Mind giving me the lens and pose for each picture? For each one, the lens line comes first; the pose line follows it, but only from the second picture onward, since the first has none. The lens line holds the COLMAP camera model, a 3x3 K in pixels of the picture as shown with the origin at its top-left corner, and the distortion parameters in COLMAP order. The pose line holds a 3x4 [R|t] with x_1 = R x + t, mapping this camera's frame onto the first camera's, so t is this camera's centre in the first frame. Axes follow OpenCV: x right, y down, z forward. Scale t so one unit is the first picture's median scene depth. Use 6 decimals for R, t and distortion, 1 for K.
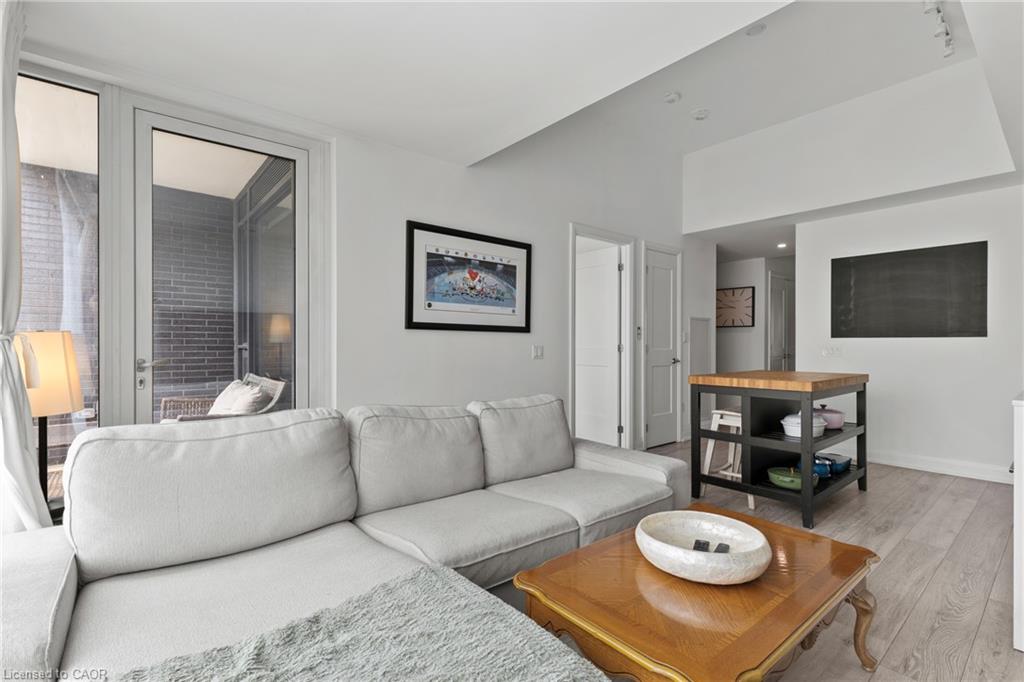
lens RADIAL K [[468.5, 0, 508.4], [0, 468.5, 342.4], [0, 0, 1]] dist [0.000114, 0.000080]
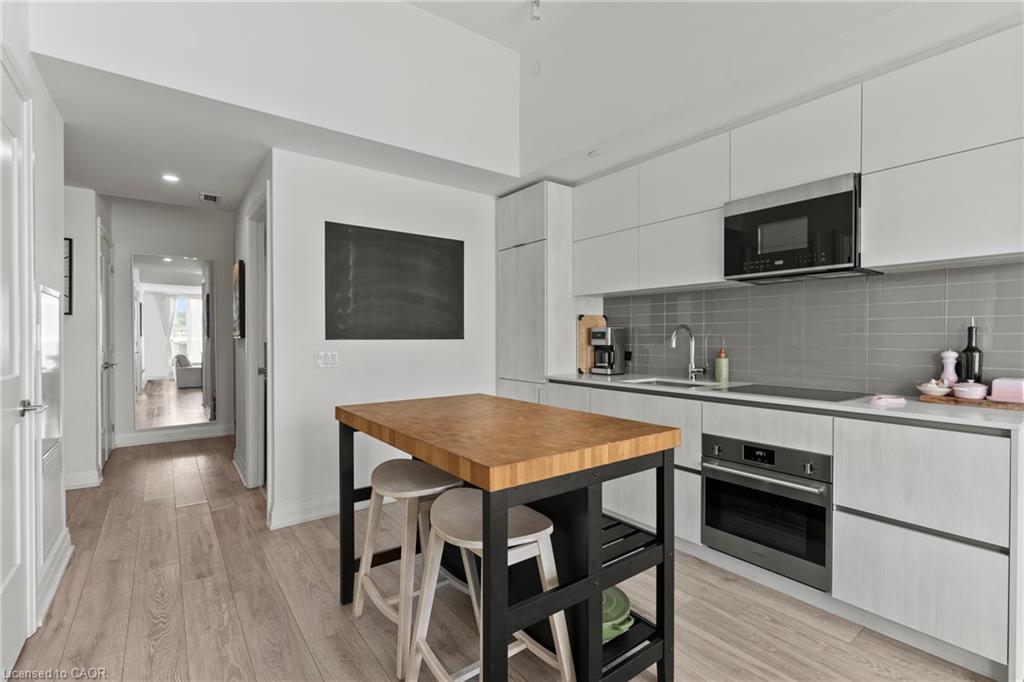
lens RADIAL K [[468.5, 0, 509.1], [0, 468.5, 338.9], [0, 0, 1]] dist [0.000114, 0.000080]
pose [[0.069127, -0.004393, 0.997598, 0.046880], [-0.002862, 0.999985, 0.004602, -0.016140], [-0.997604, -0.003173, 0.069114, 0.766780]]
